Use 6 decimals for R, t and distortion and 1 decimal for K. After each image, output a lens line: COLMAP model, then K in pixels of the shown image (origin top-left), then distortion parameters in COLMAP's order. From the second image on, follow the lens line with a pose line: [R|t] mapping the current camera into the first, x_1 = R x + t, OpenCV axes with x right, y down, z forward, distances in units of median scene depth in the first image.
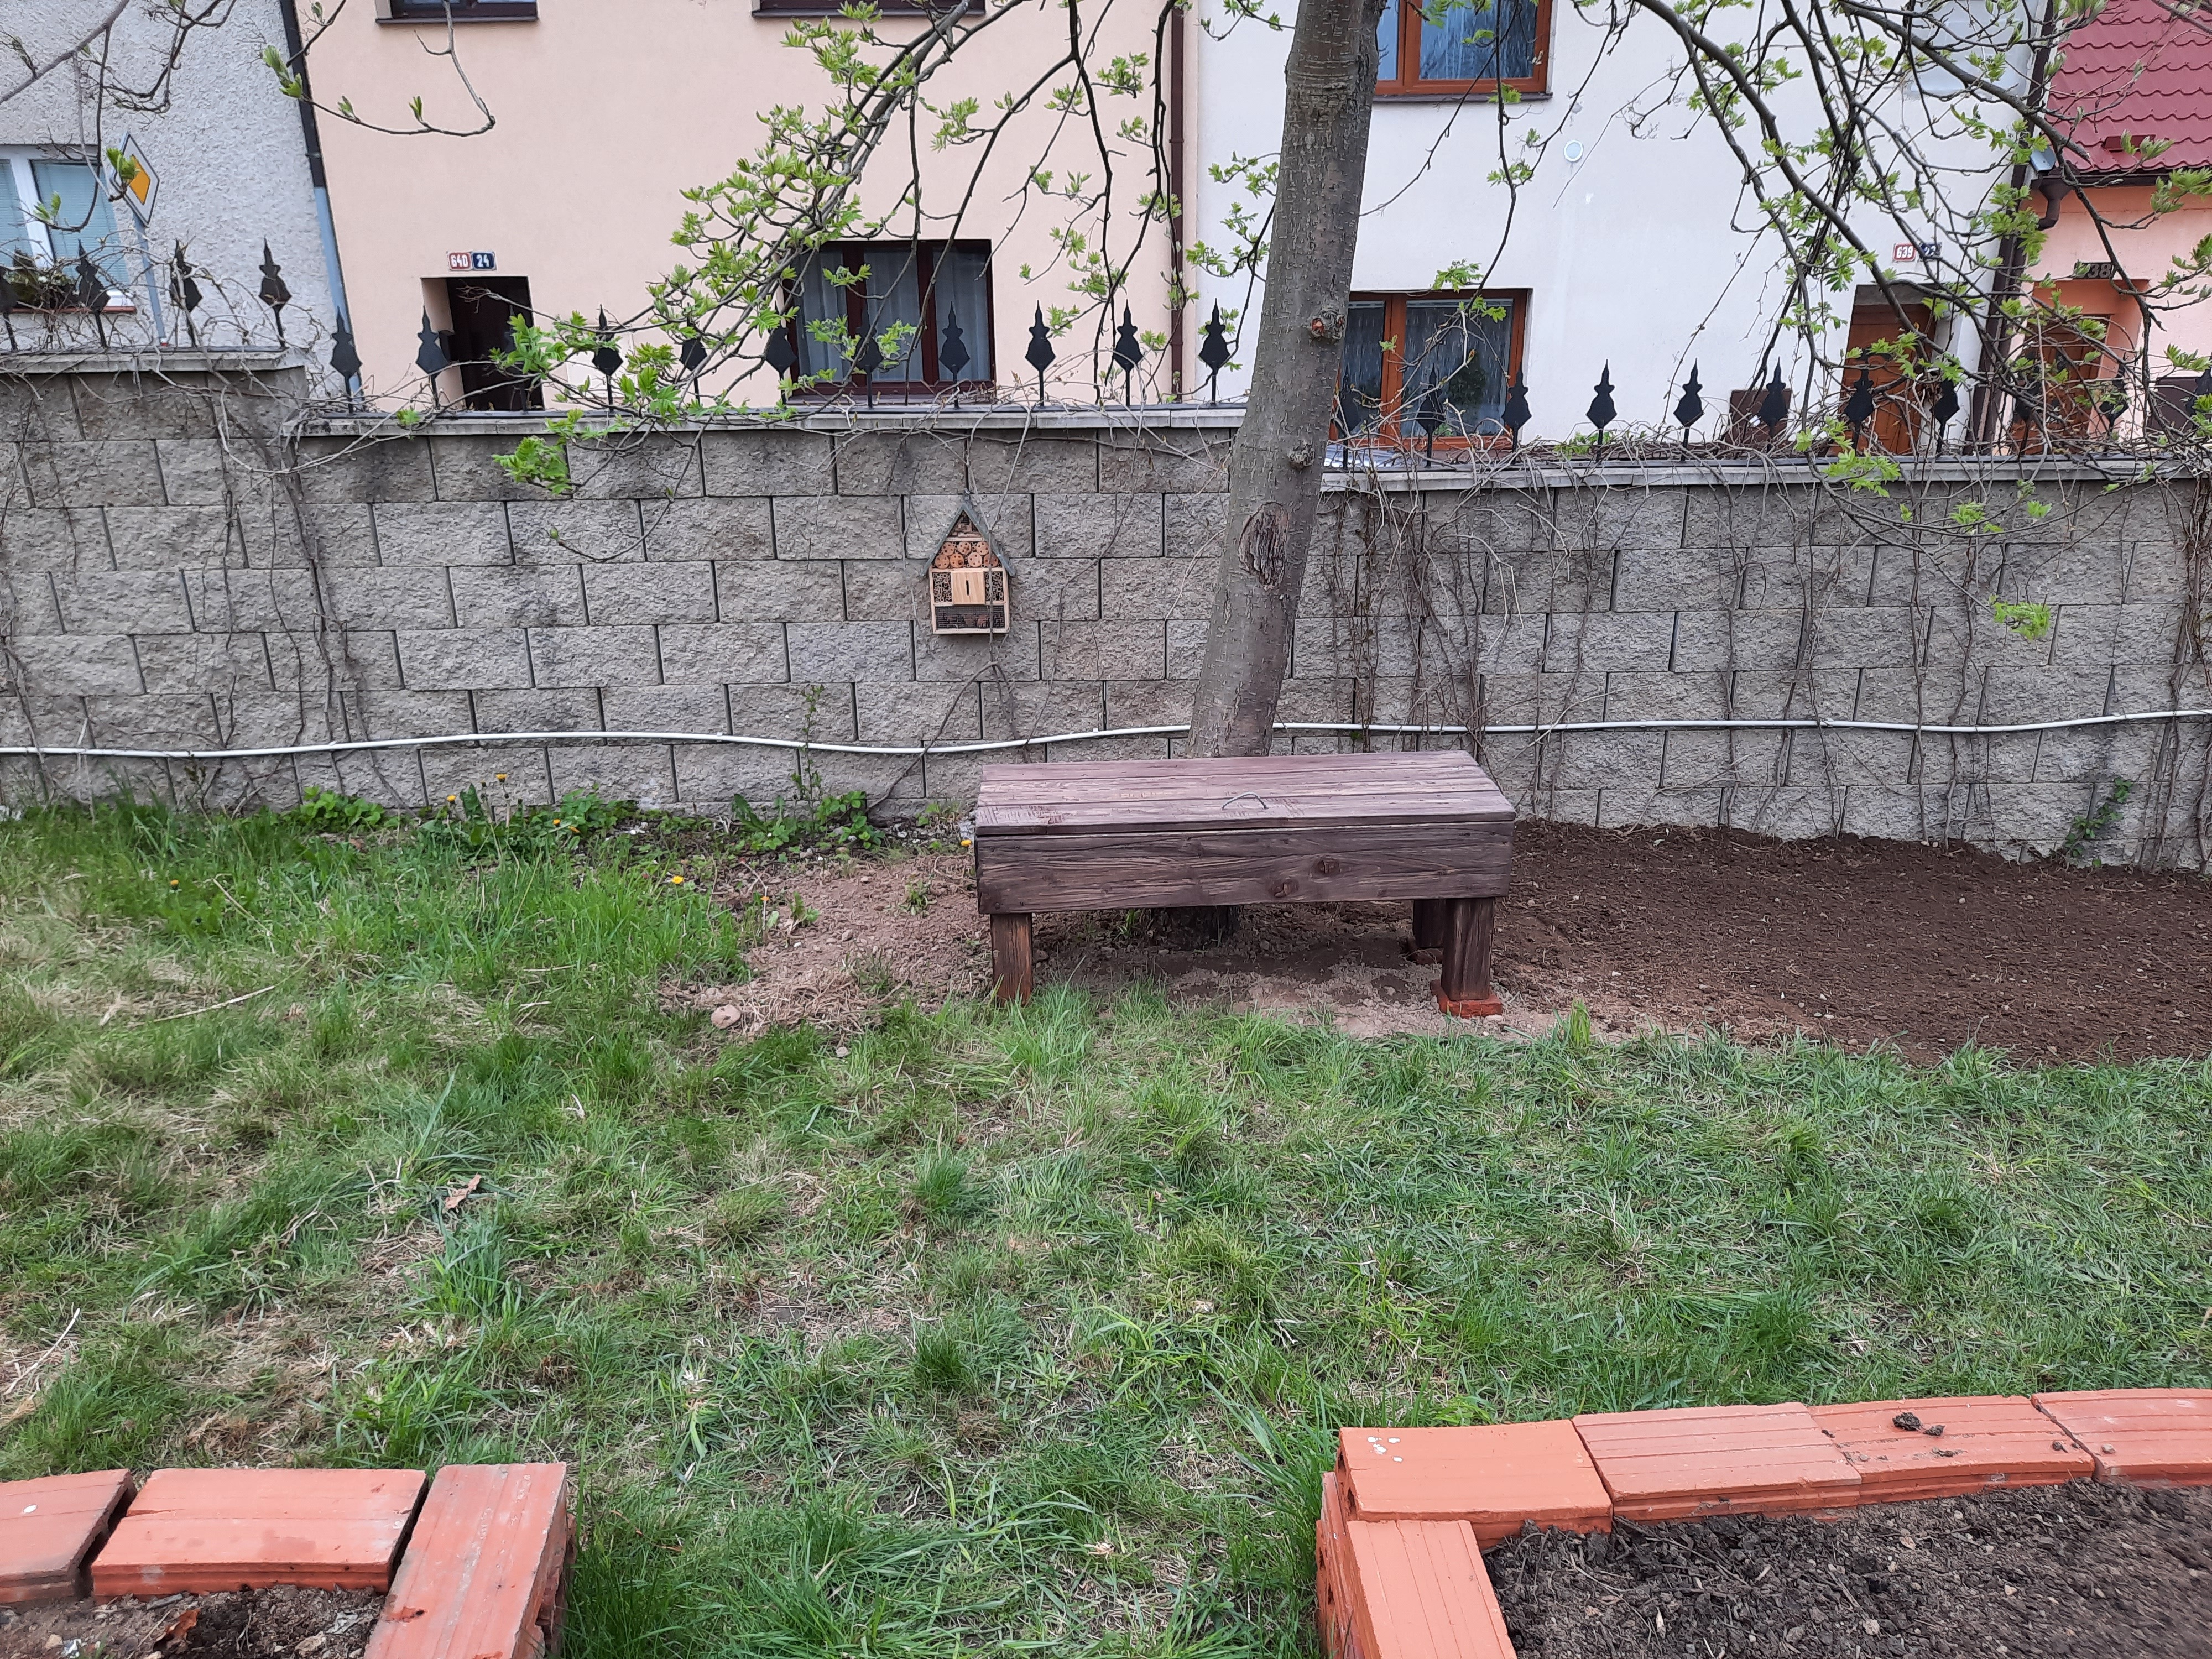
lens RADIAL K [[1672.0, 0, 1111.4], [0, 1672.0, 830.9], [0, 0, 1]] dist [0.053272, -0.050284]
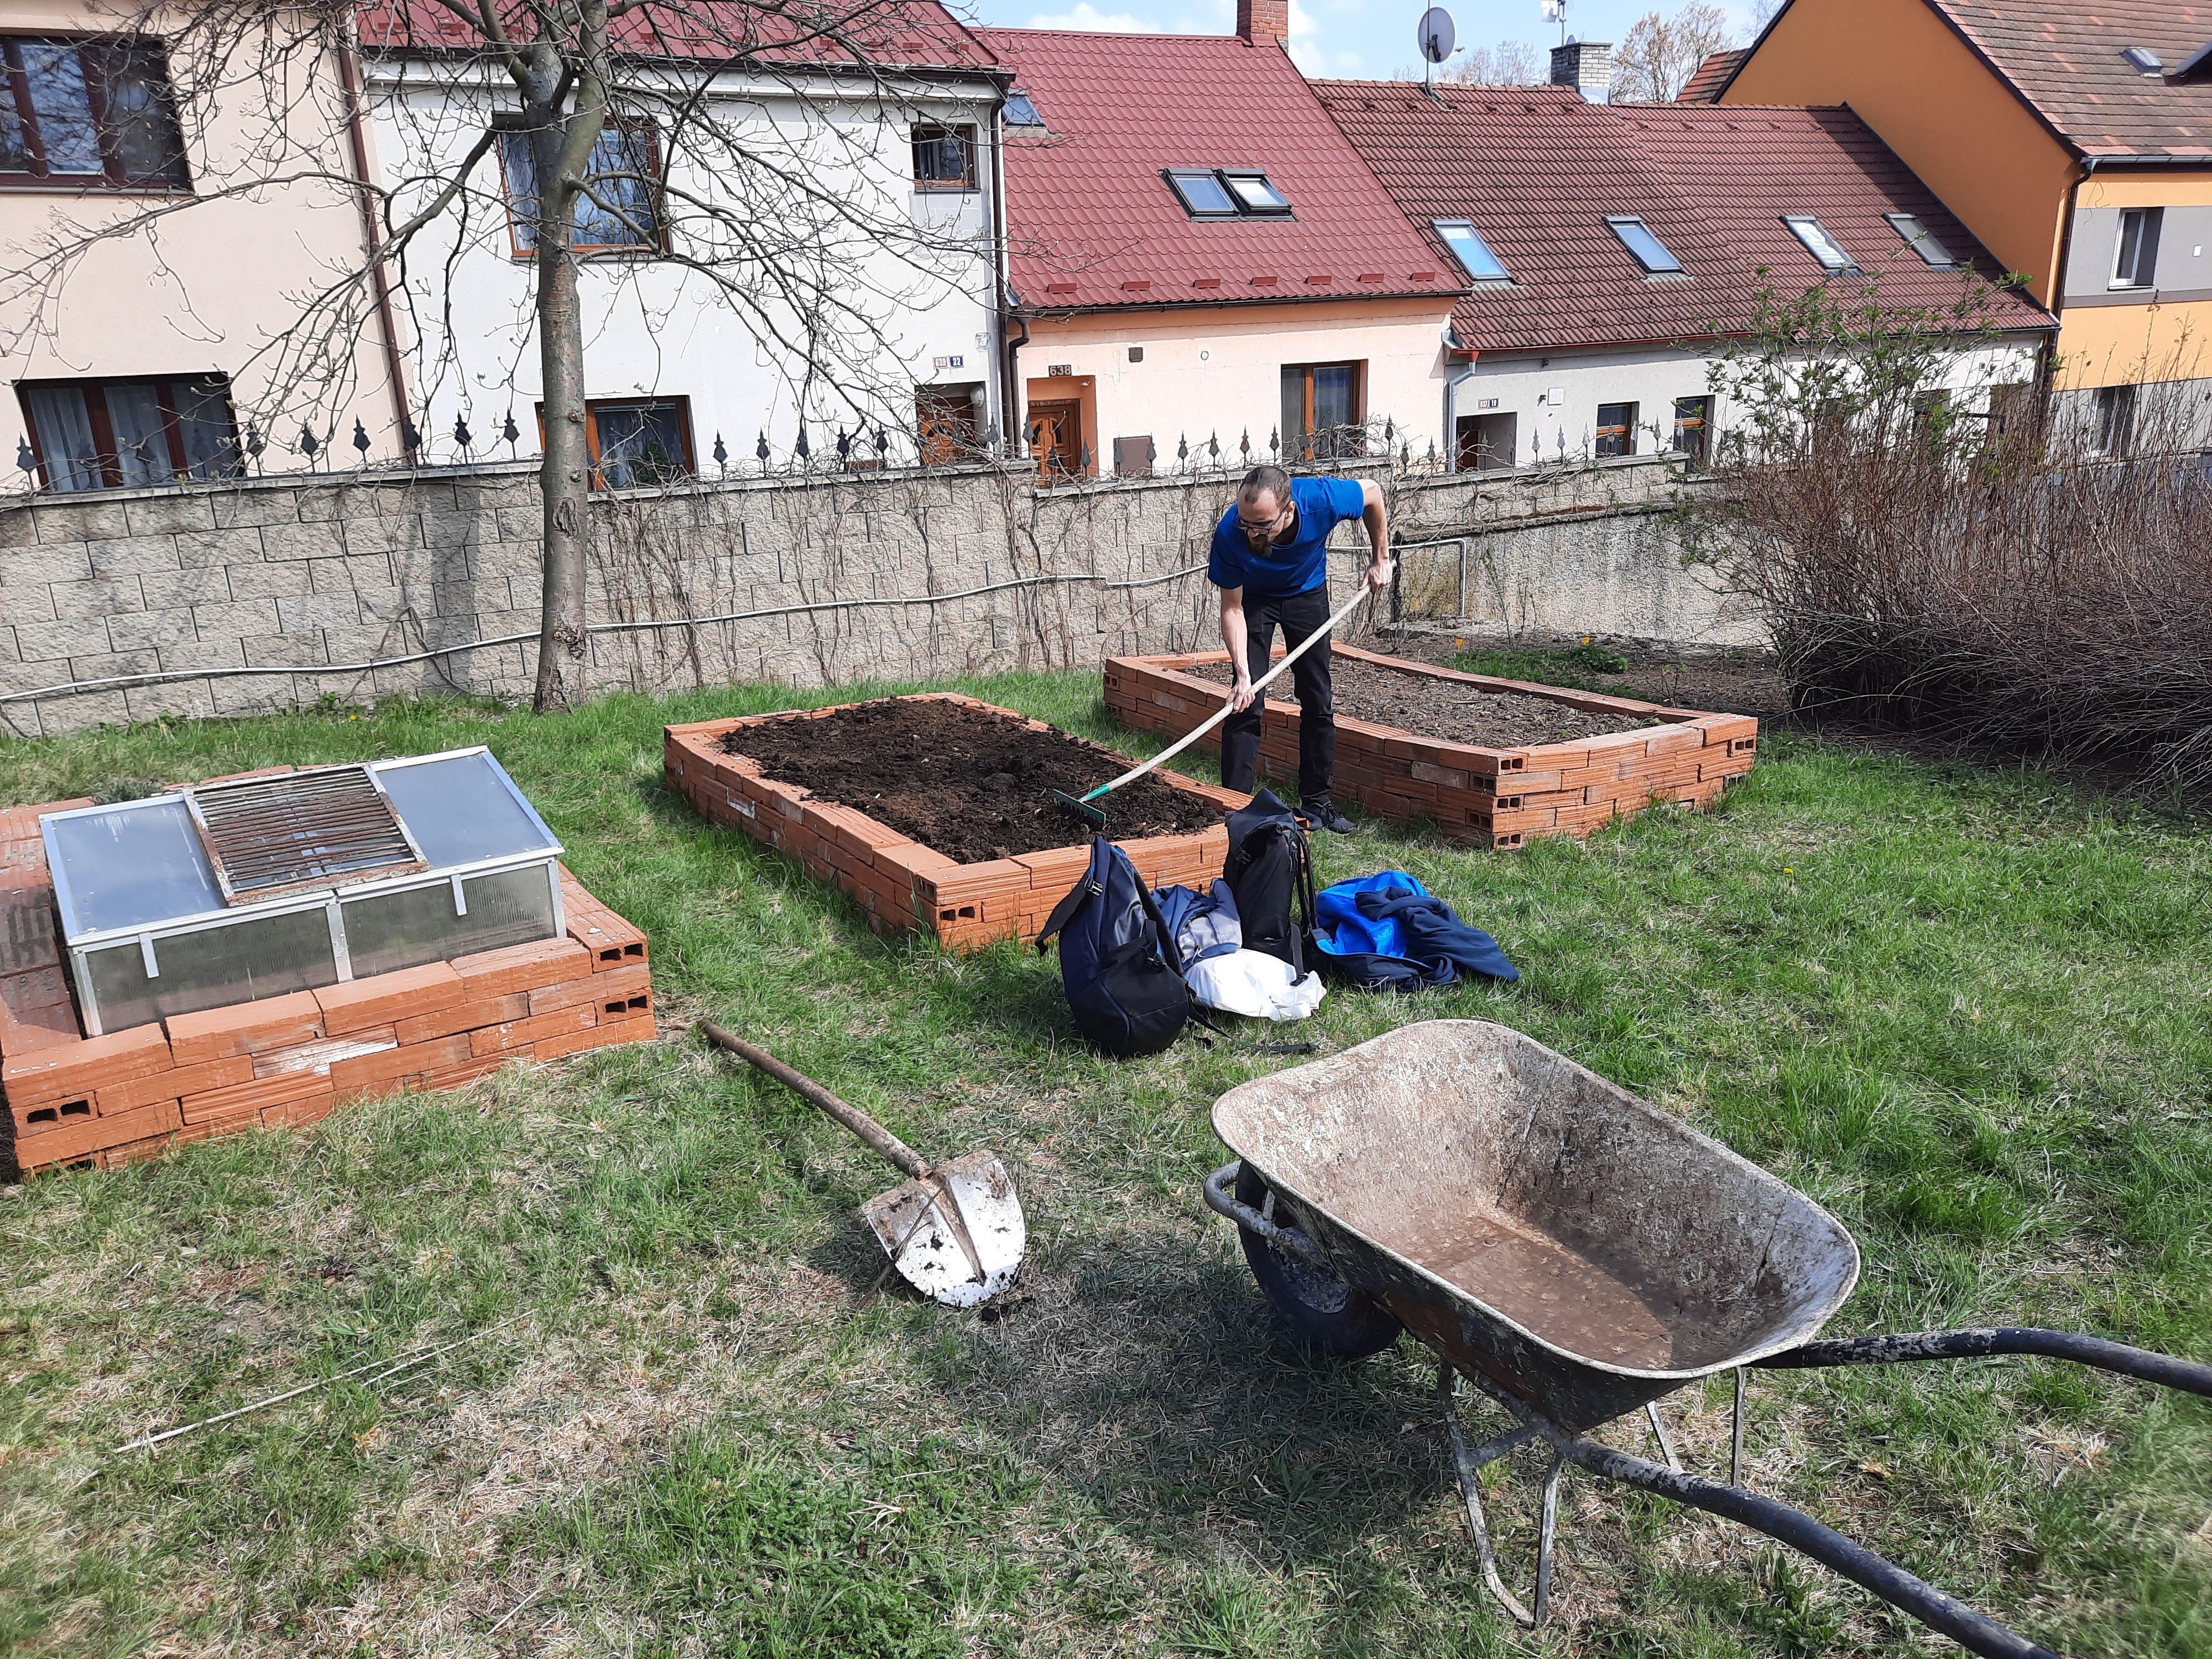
lens RADIAL K [[1672.0, 0, 1097.3], [0, 1672.0, 816.3], [0, 0, 1]] dist [0.053272, -0.050284]
pose [[0.908824, -0.144008, 0.391537, -0.136922], [0.170059, 0.984898, -0.032488, 0.299040], [-0.380946, 0.096110, 0.919589, -0.910246]]
